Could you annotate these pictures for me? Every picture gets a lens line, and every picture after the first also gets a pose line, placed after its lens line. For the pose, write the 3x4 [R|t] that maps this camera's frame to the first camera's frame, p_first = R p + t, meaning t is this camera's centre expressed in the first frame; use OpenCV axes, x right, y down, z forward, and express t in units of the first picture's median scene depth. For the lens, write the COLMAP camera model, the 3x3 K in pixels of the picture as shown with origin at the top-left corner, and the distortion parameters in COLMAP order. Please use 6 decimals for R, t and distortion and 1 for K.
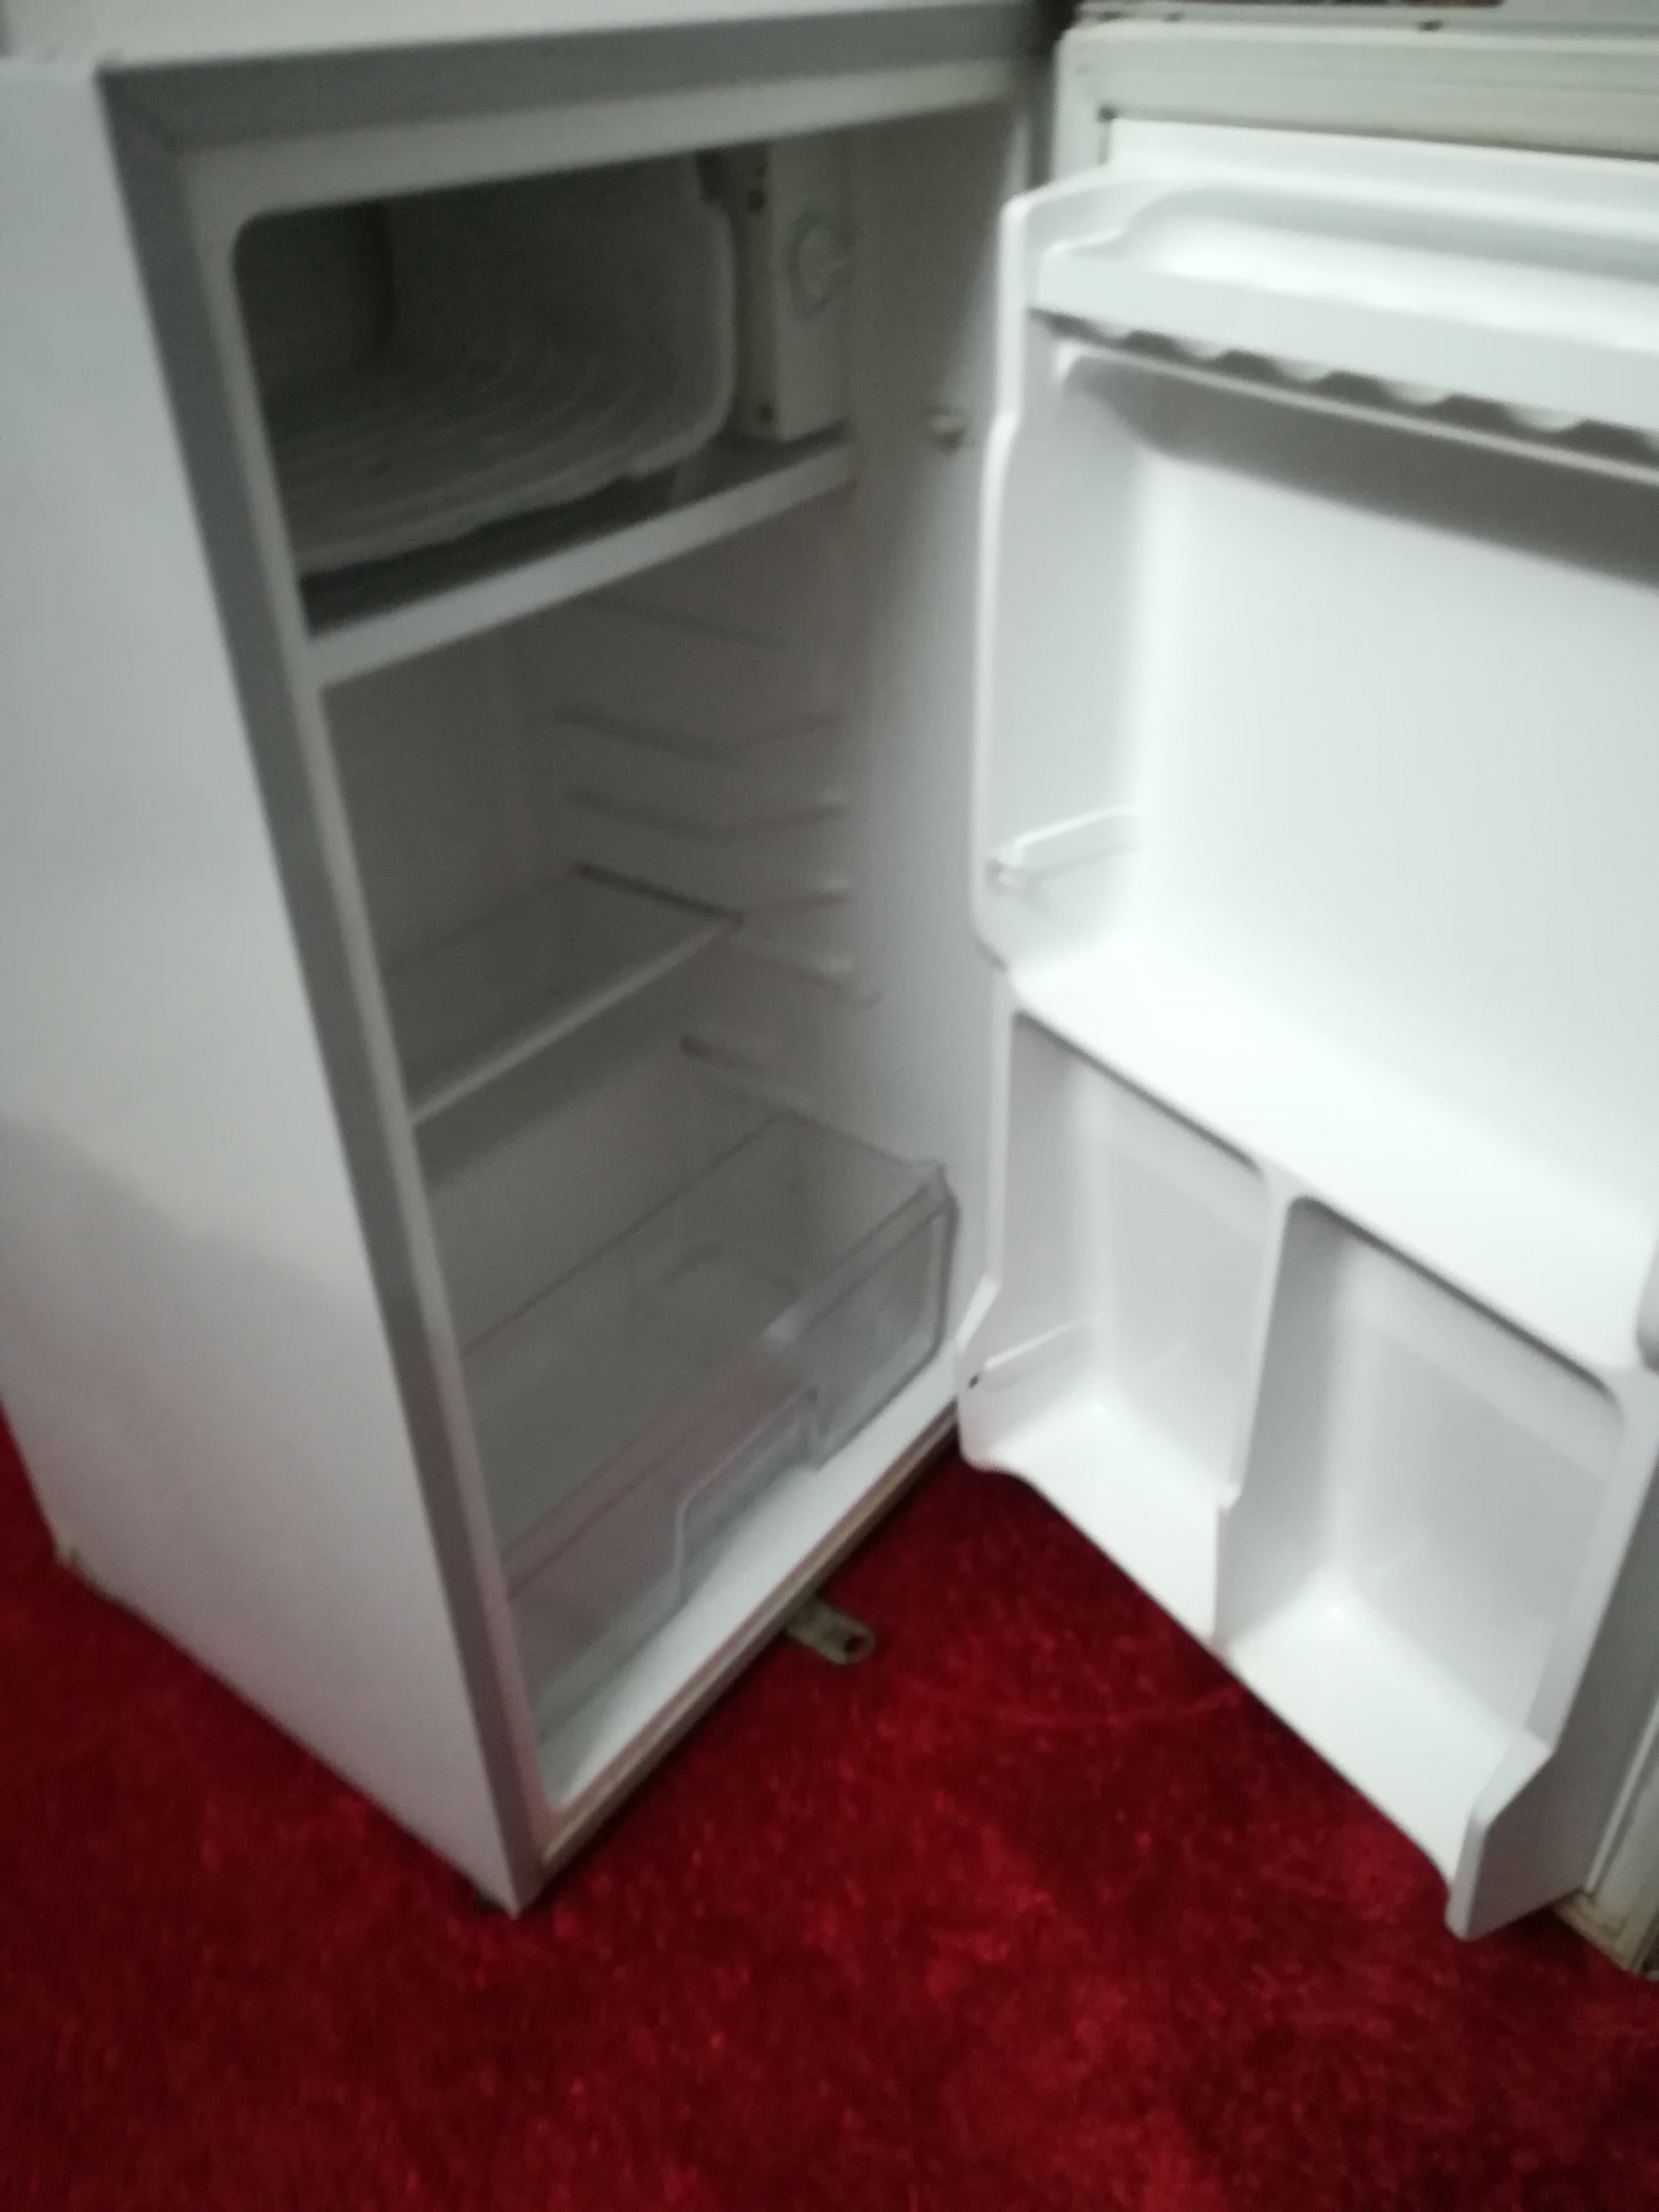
lens RADIAL K [[1705.9, 0, 823.9], [0, 1705.9, 1108.5], [0, 0, 1]] dist [0.045867, -0.060665]
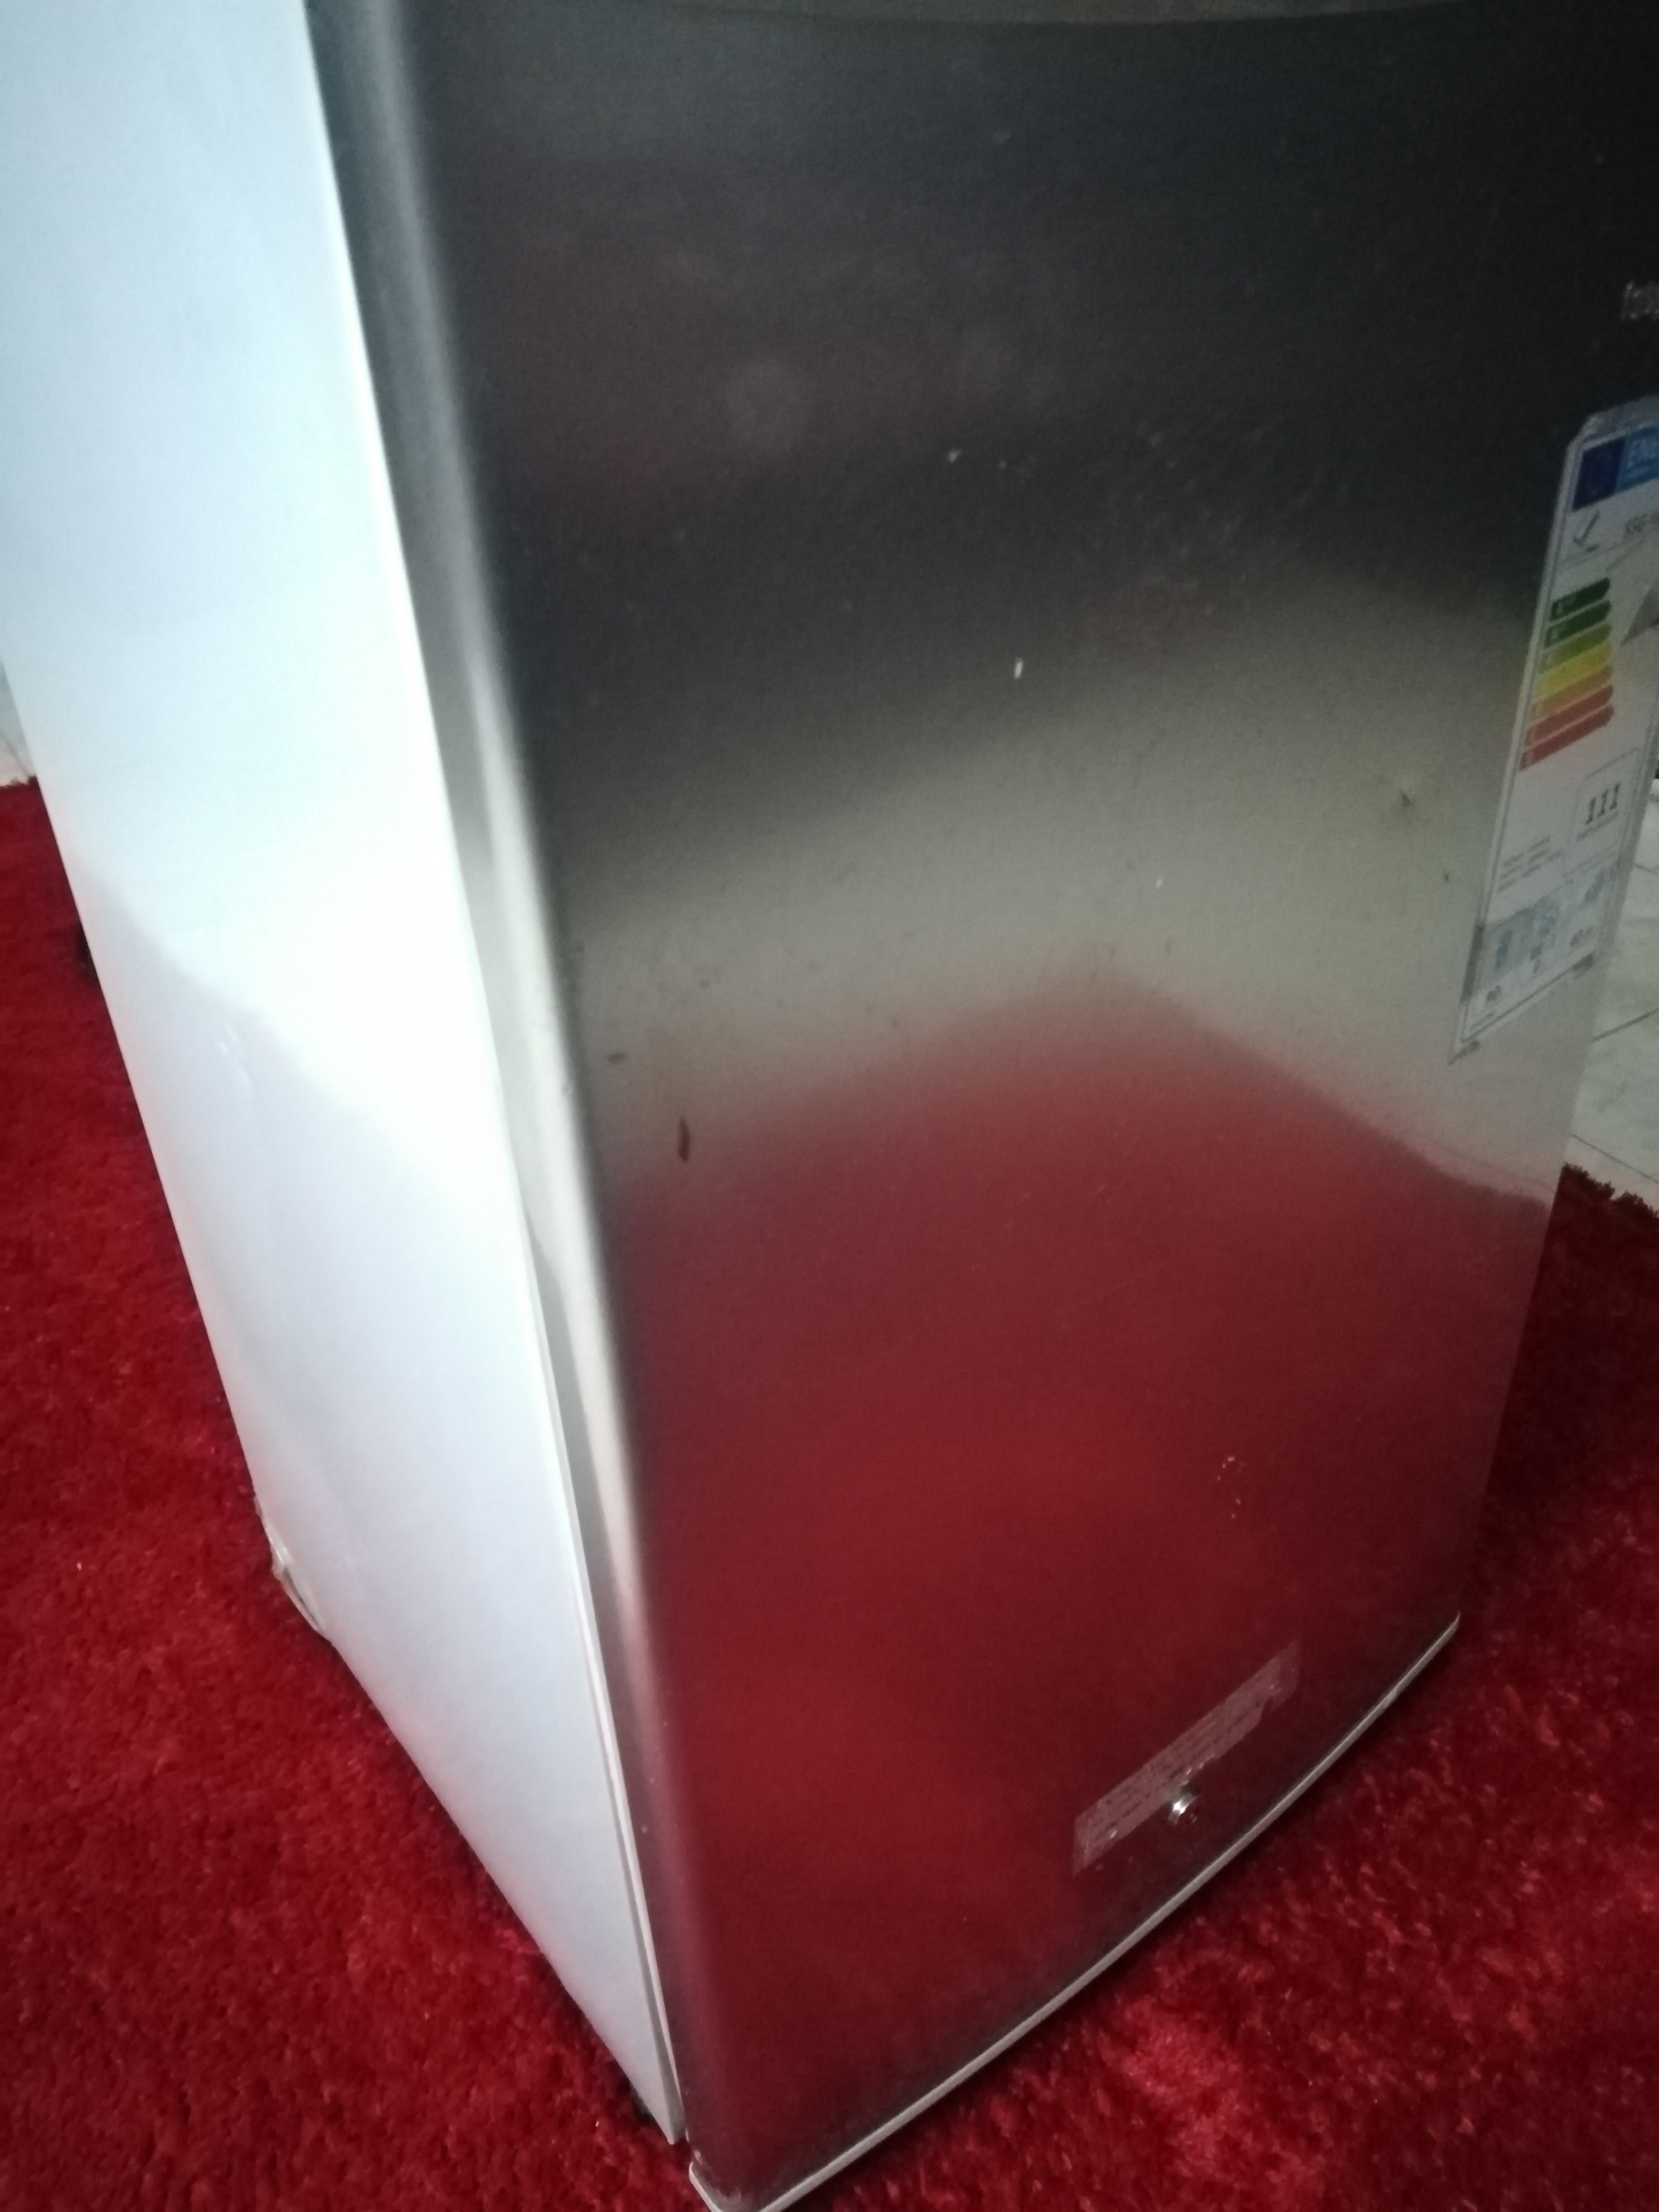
lens RADIAL K [[1723.3, 0, 829.5], [0, 1723.3, 1106.0], [0, 0, 1]] dist [0.027486, -0.048397]
pose [[0.966166, 0.133989, -0.220388, 0.007980], [-0.136401, 0.990644, 0.004304, -0.031118], [0.218903, 0.025903, 0.975403, 0.202042]]
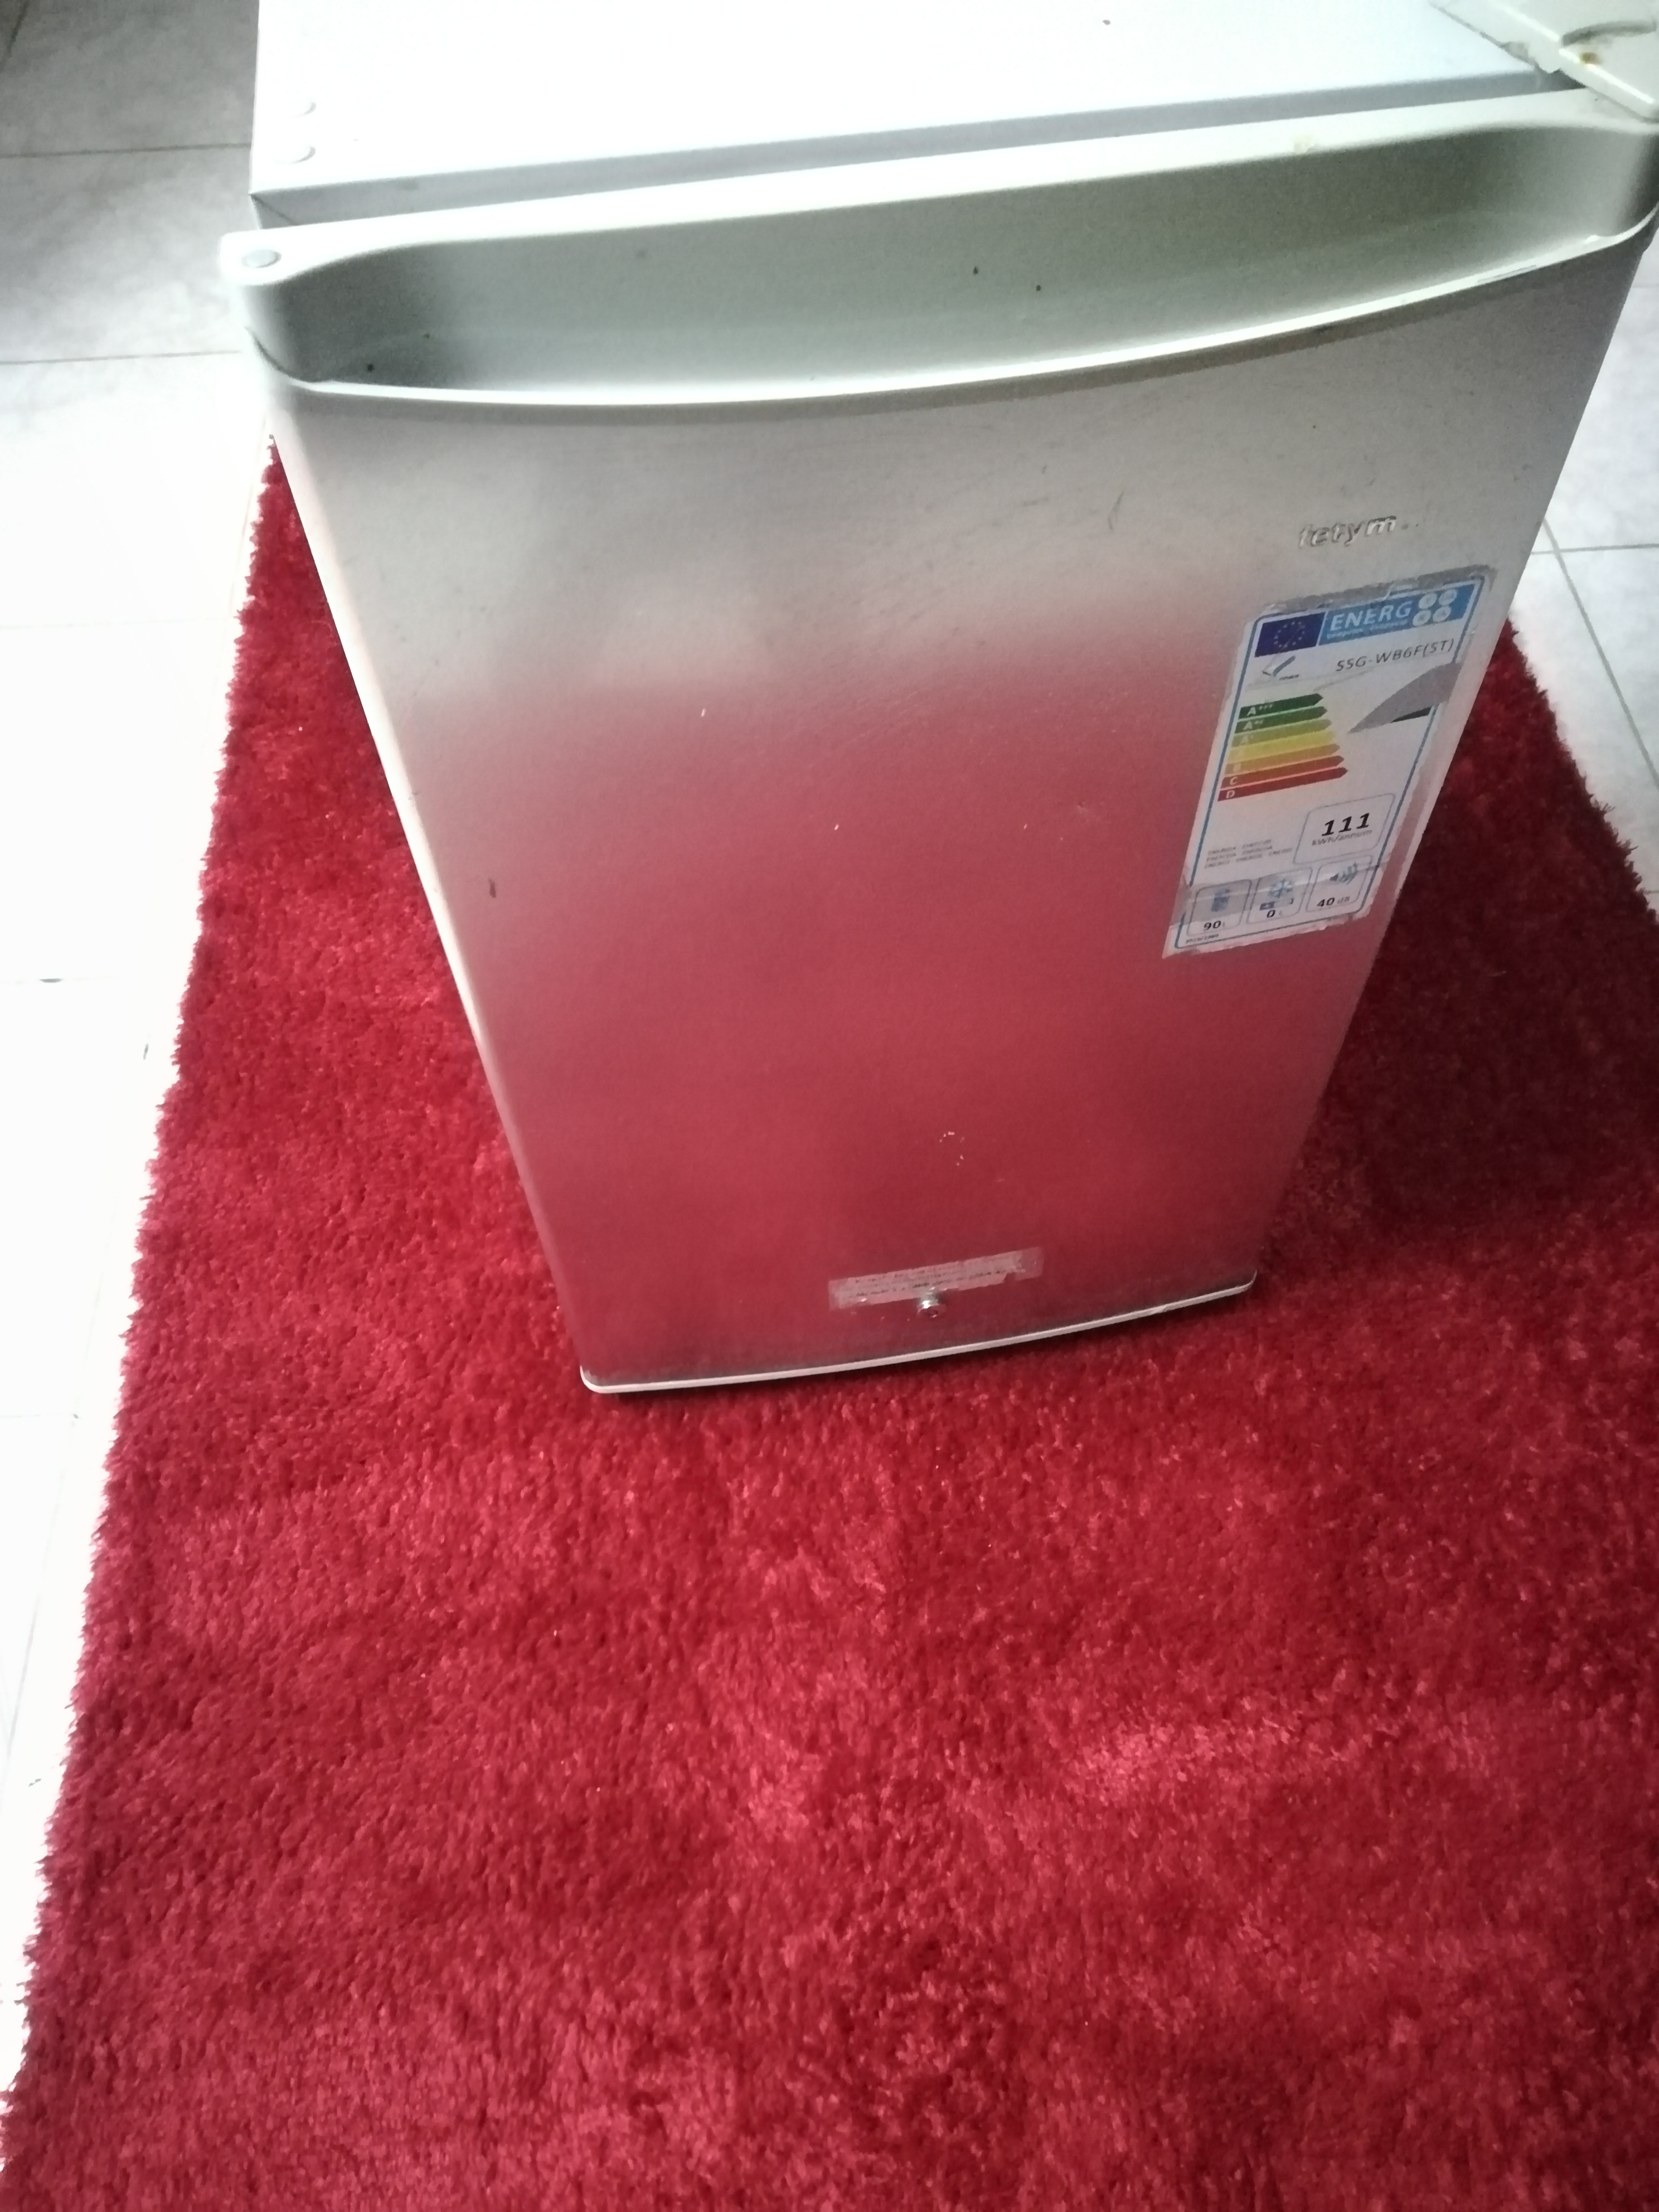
lens RADIAL K [[1705.9, 0, 823.9], [0, 1705.9, 1108.5], [0, 0, 1]] dist [0.045867, -0.060665]
pose [[0.724371, 0.579174, -0.373957, 0.368966], [-0.396051, 0.793585, 0.461916, -0.385904], [0.564296, -0.186492, 0.804233, 0.038344]]
